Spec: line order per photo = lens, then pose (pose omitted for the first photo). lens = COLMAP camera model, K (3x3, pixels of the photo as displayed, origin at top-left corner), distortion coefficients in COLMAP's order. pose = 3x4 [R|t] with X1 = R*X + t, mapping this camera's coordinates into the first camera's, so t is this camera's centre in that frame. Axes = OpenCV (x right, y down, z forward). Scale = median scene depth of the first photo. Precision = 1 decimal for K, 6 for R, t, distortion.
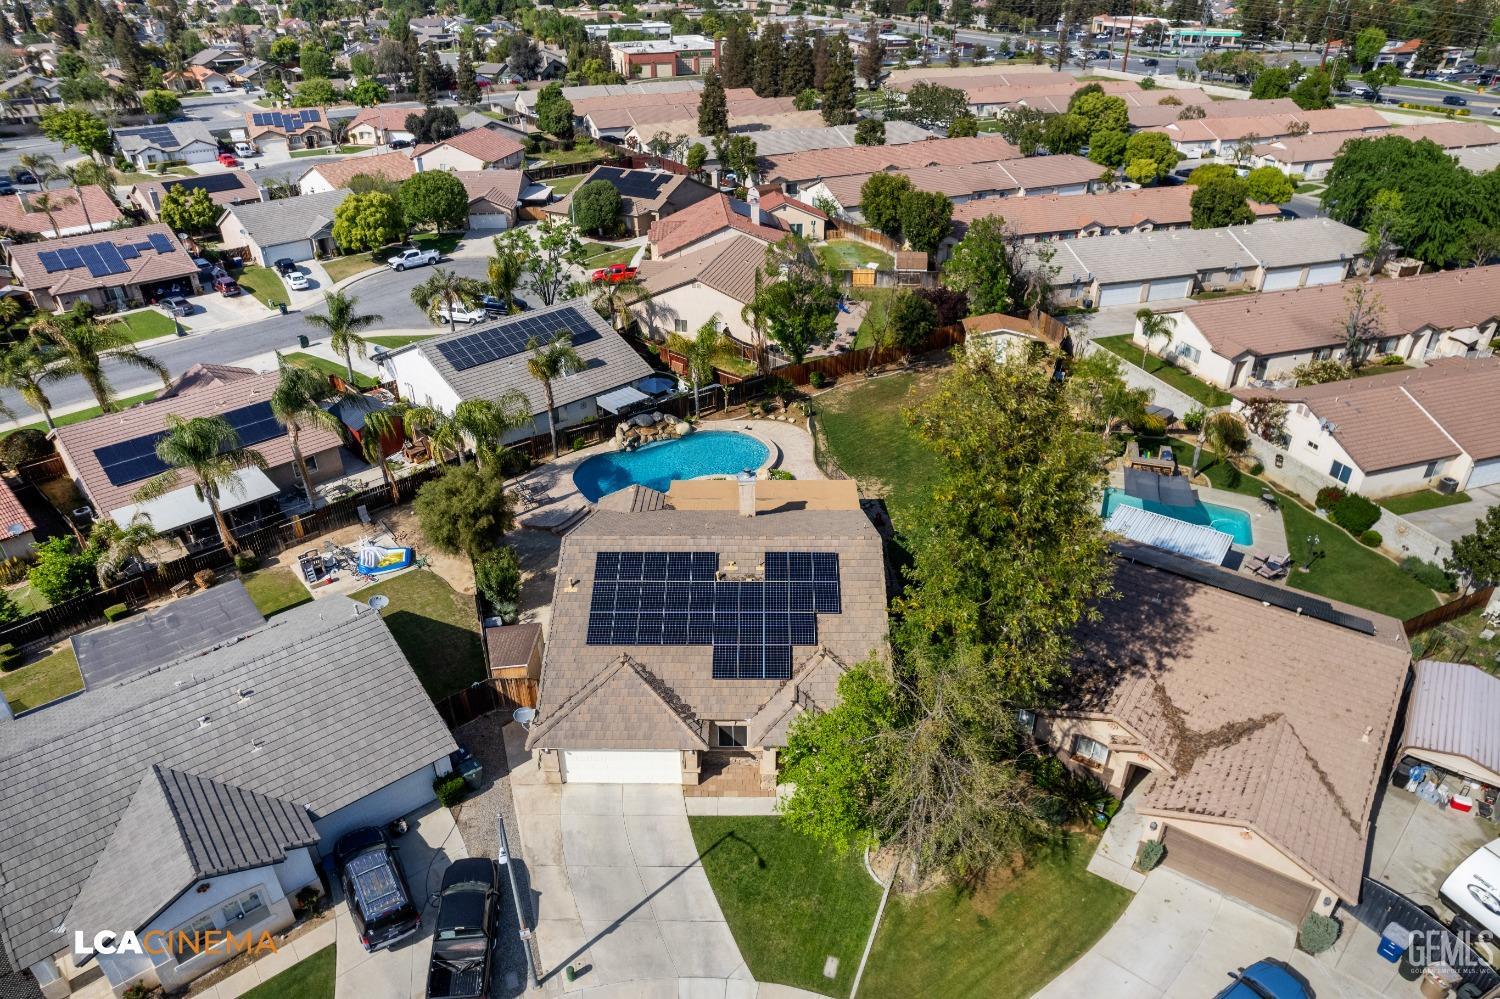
lens RADIAL K [[959.5, 0, 753.4], [0, 959.5, 504.8], [0, 0, 1]] dist [-0.067387, 0.060596]
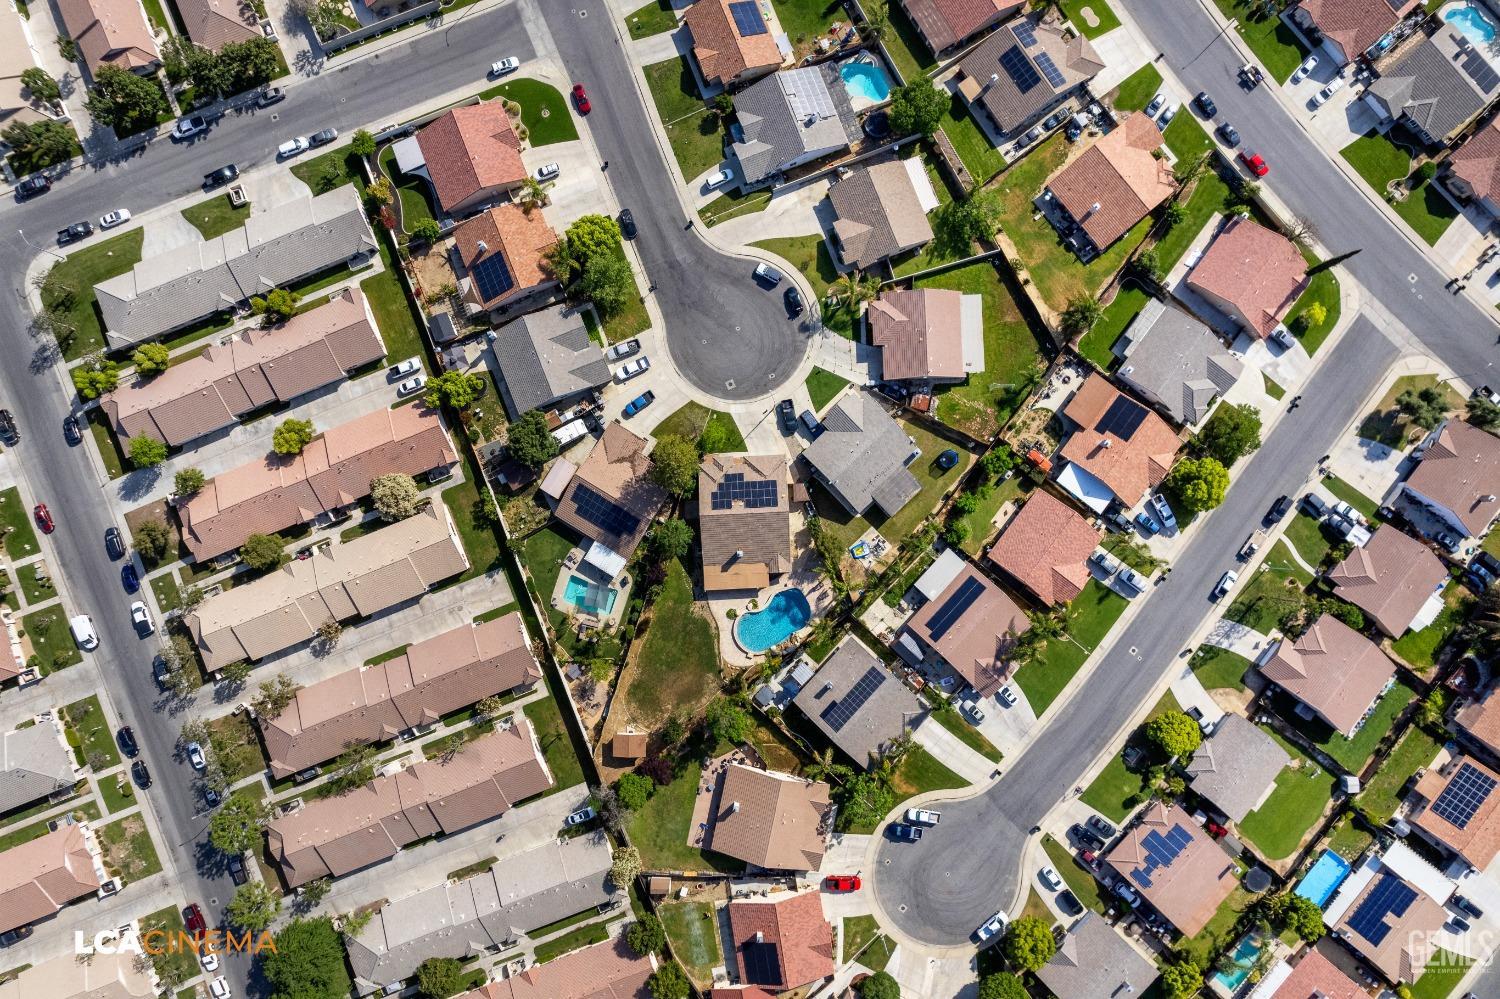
lens RADIAL K [[959.5, 0, 750.2], [0, 959.5, 501.5], [0, 0, 1]] dist [-0.067387, 0.060596]
pose [[-0.998158, 0.060238, 0.007260, -0.047378], [-0.022789, -0.483104, 0.875266, -1.727346], [0.056232, 0.873488, 0.483587, -0.429432]]
